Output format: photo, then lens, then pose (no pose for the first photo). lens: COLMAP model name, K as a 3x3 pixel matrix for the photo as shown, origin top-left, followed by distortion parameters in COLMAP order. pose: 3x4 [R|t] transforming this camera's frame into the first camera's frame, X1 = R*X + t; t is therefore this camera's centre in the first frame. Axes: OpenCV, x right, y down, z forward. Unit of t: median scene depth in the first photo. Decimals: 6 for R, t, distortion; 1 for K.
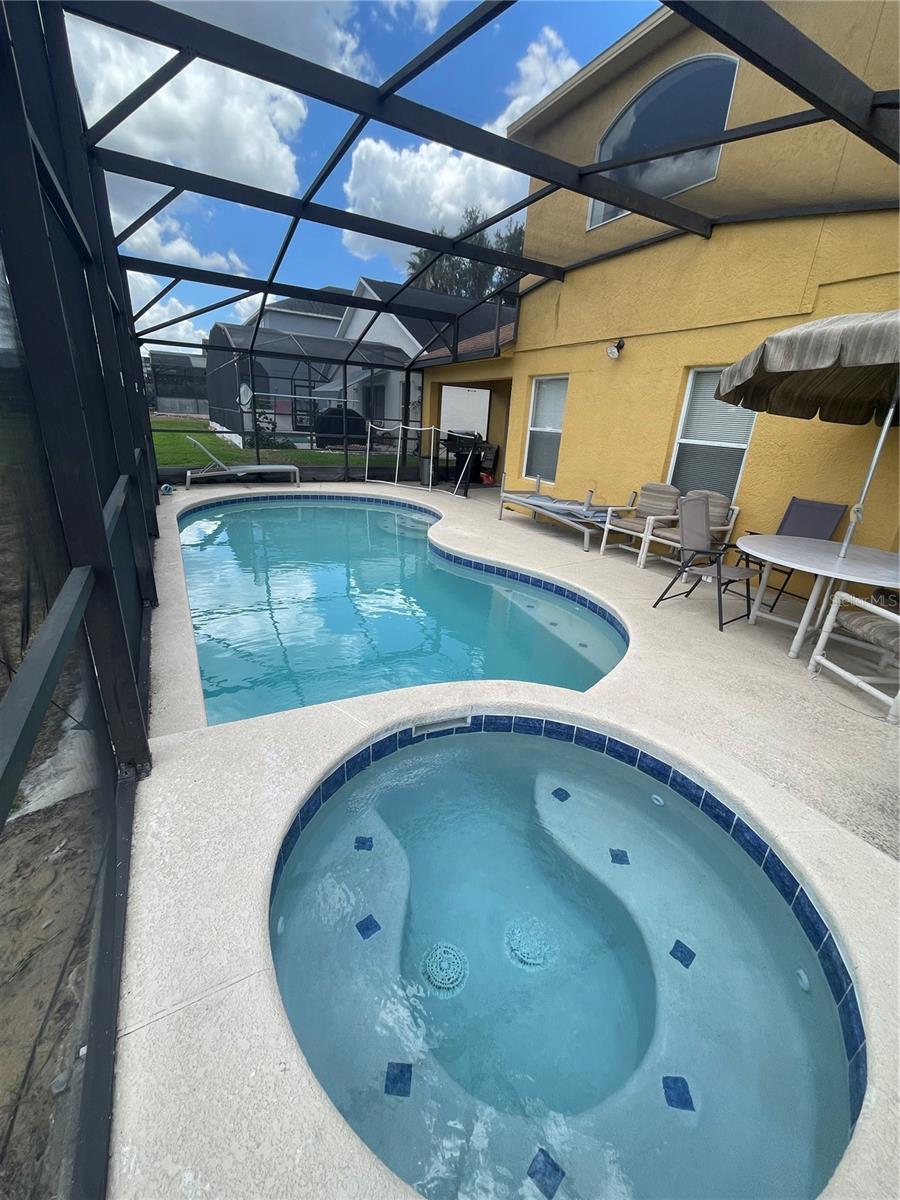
lens RADIAL K [[481.1, 0, 450.0], [0, 481.1, 600.0], [0, 0, 1]] dist [0.000013, -0.000007]
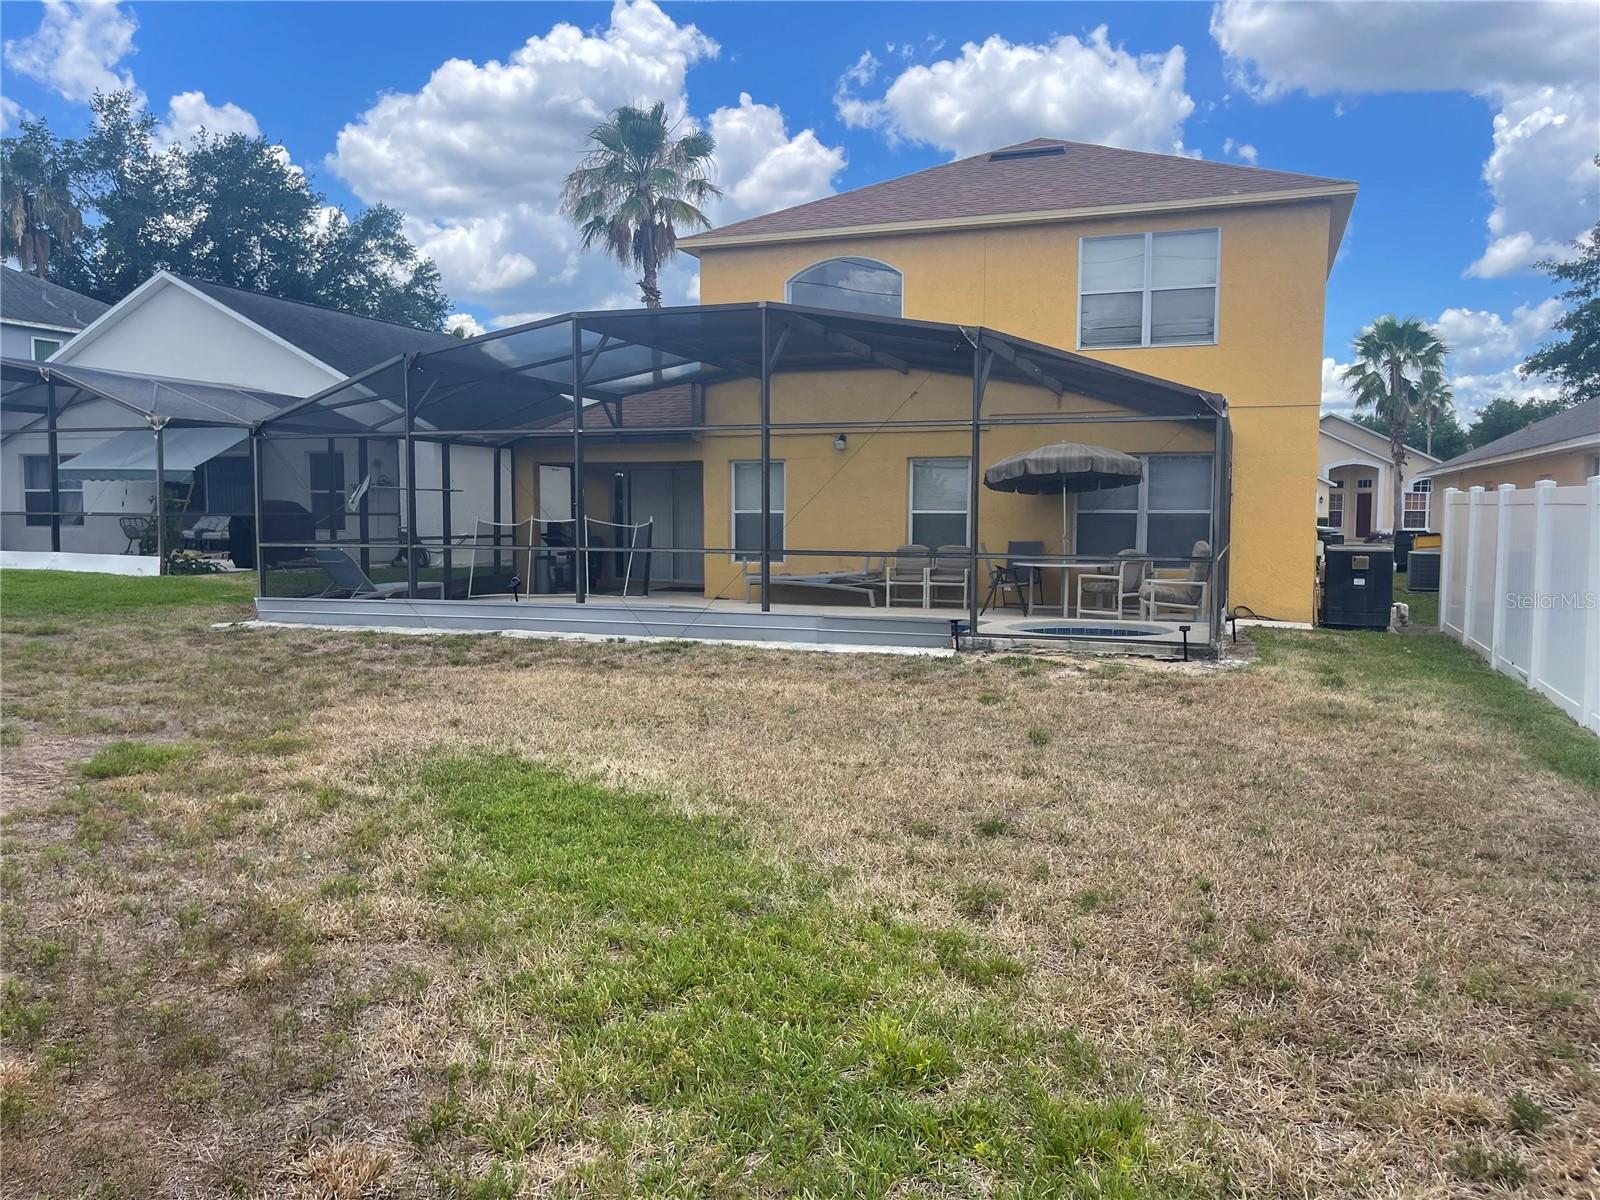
lens RADIAL K [[1227.8, 0, 800.0], [0, 1227.8, 600.0], [0, 0, 1]] dist [0.087747, -0.119580]
pose [[0.752309, -0.098919, 0.651342, -1.954930], [0.270839, 0.947692, -0.168897, 0.364532], [-0.600564, 0.303472, 0.739749, -1.179732]]
